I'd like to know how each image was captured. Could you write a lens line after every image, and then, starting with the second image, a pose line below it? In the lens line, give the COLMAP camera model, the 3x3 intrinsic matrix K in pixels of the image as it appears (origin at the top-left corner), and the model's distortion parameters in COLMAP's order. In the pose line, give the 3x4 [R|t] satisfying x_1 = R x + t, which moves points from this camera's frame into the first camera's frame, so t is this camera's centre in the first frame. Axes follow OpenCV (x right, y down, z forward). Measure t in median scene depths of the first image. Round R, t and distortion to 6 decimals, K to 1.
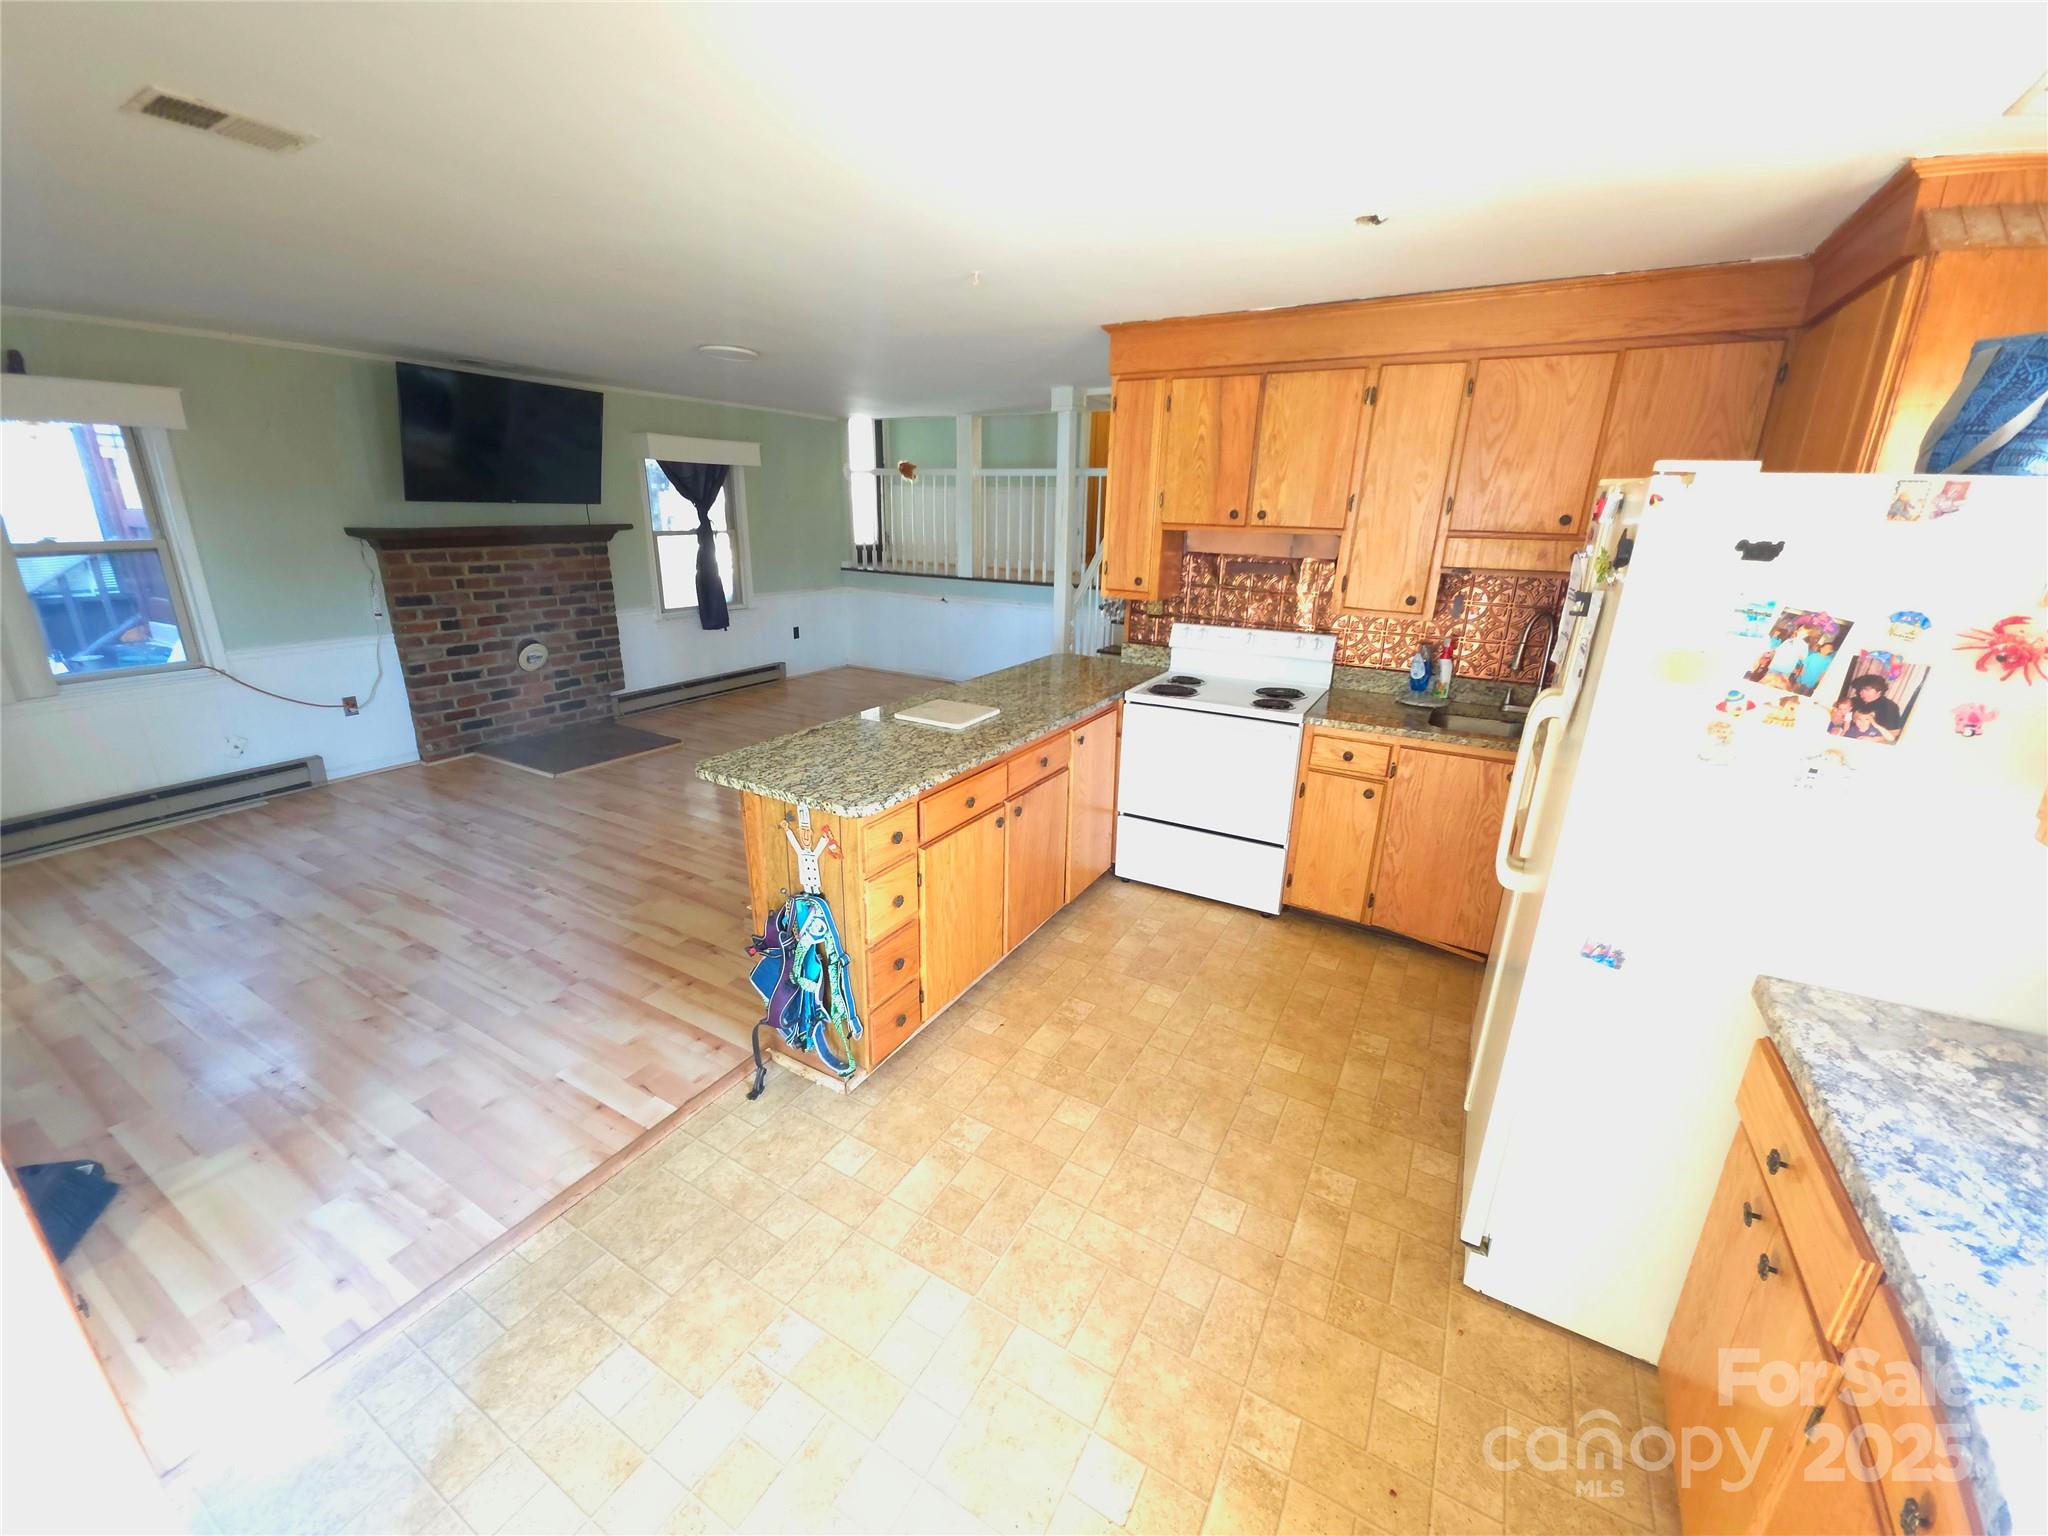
lens RADIAL K [[822.7, 0, 1028.7], [0, 822.7, 767.8], [0, 0, 1]] dist [0.005230, -0.004449]
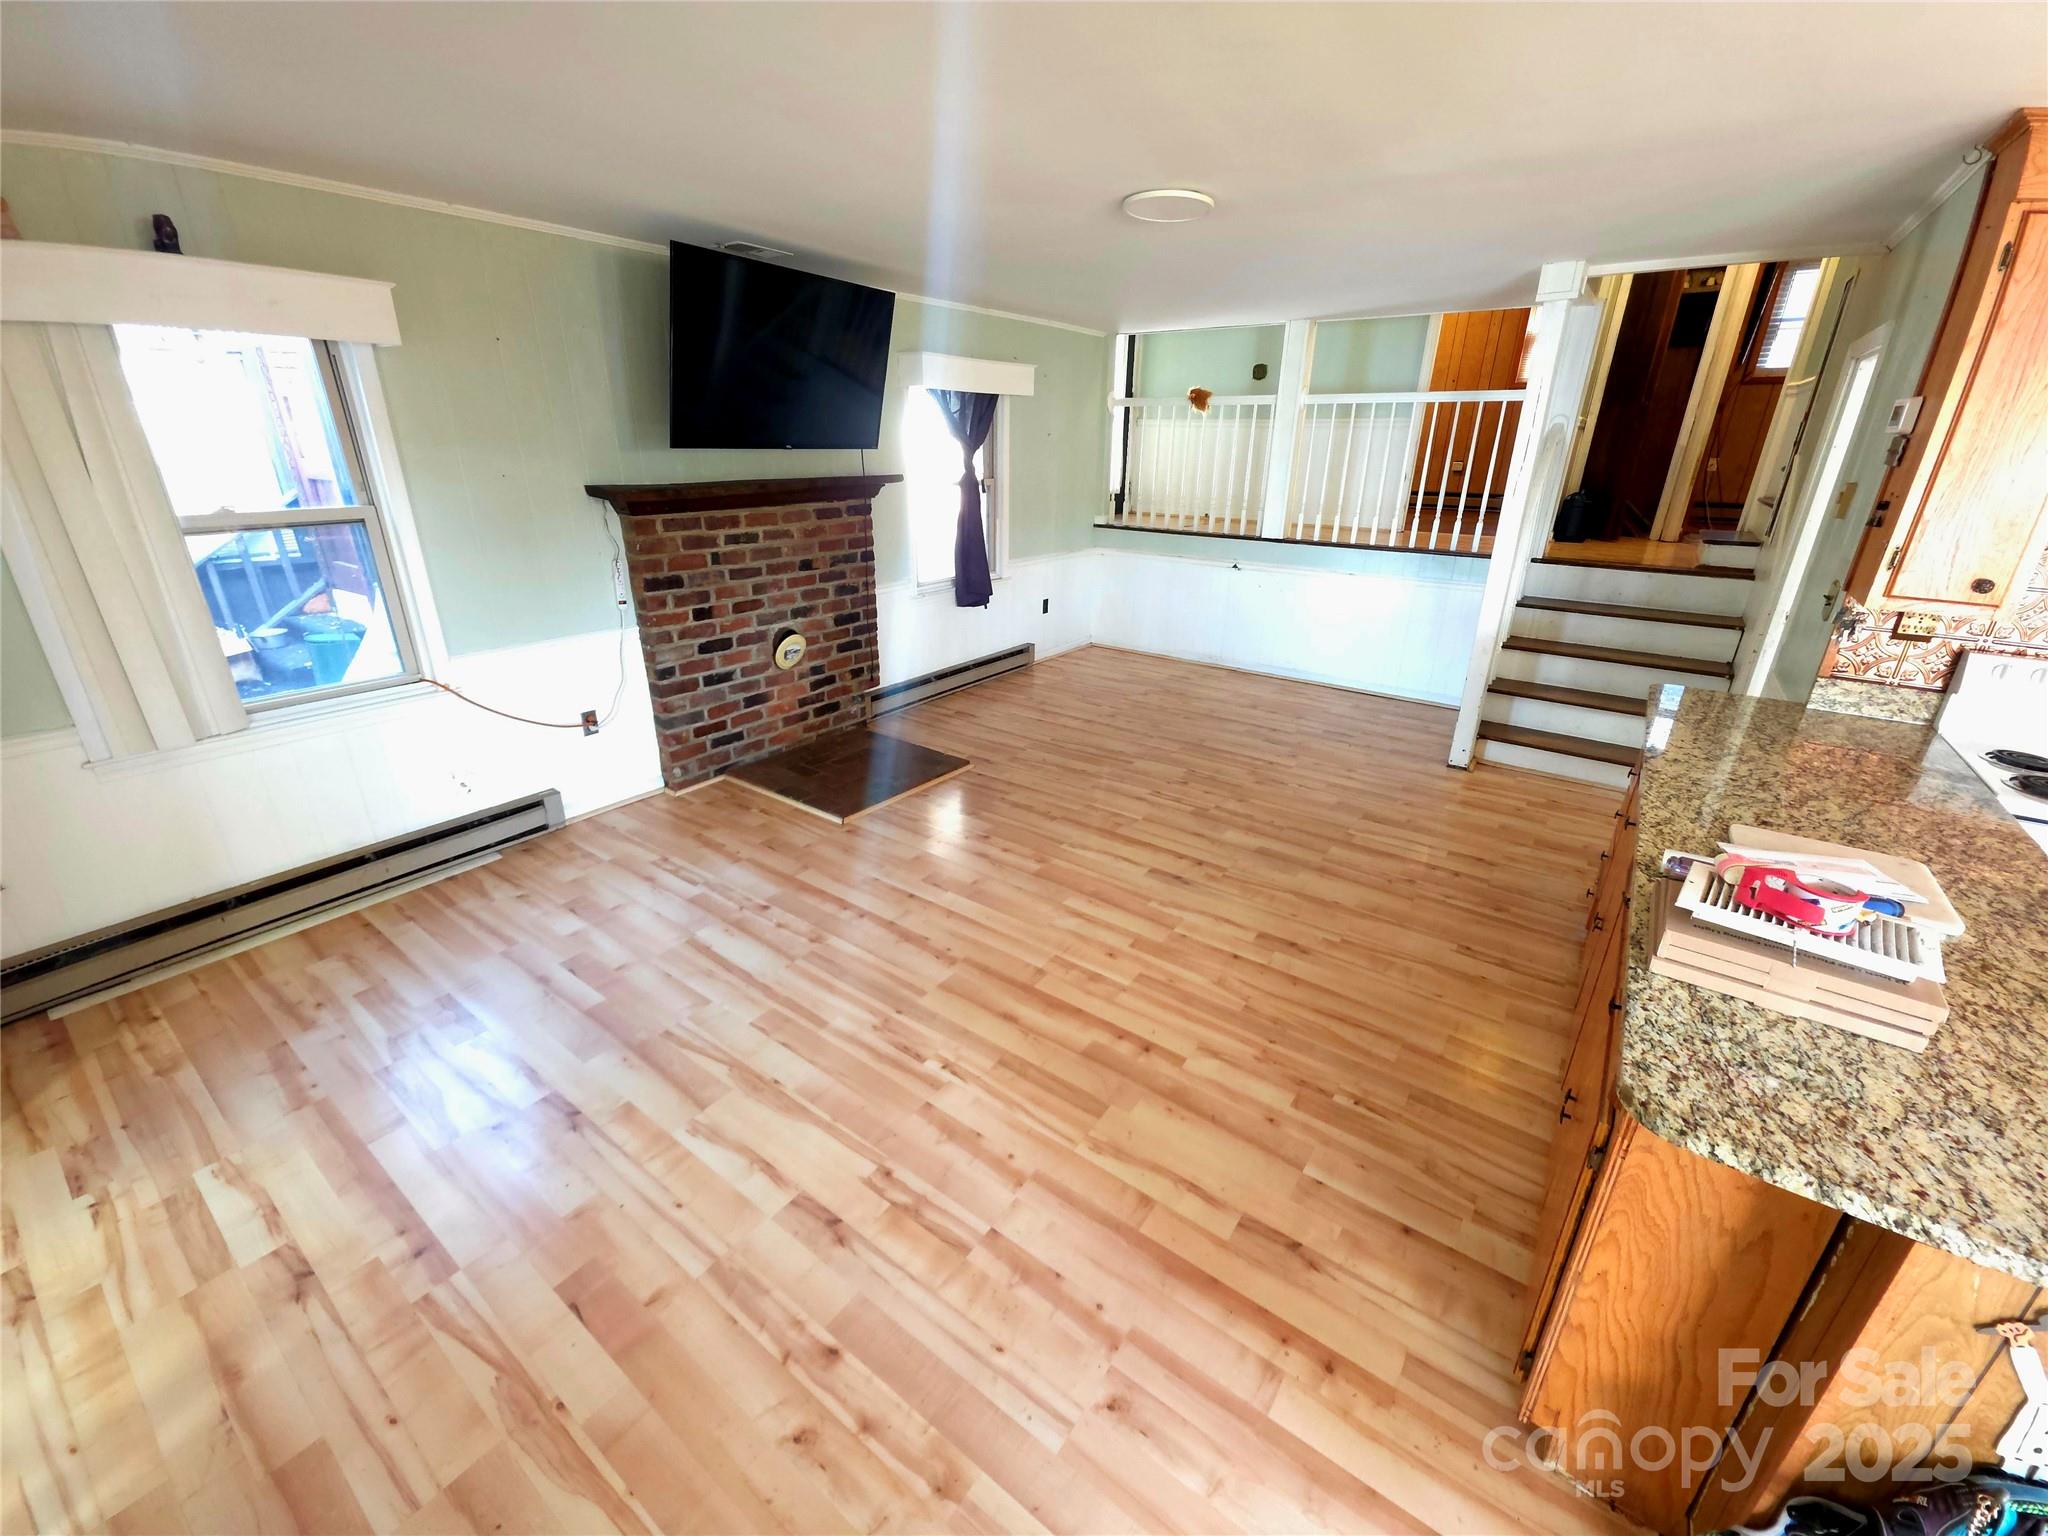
lens RADIAL K [[822.7, 0, 1024.2], [0, 822.7, 771.3], [0, 0, 1]] dist [0.005230, -0.004449]
pose [[0.993679, 0.032996, -0.107298, -0.332386], [-0.025199, 0.996997, 0.073231, -0.094525], [0.109392, -0.070064, 0.991526, 0.277243]]
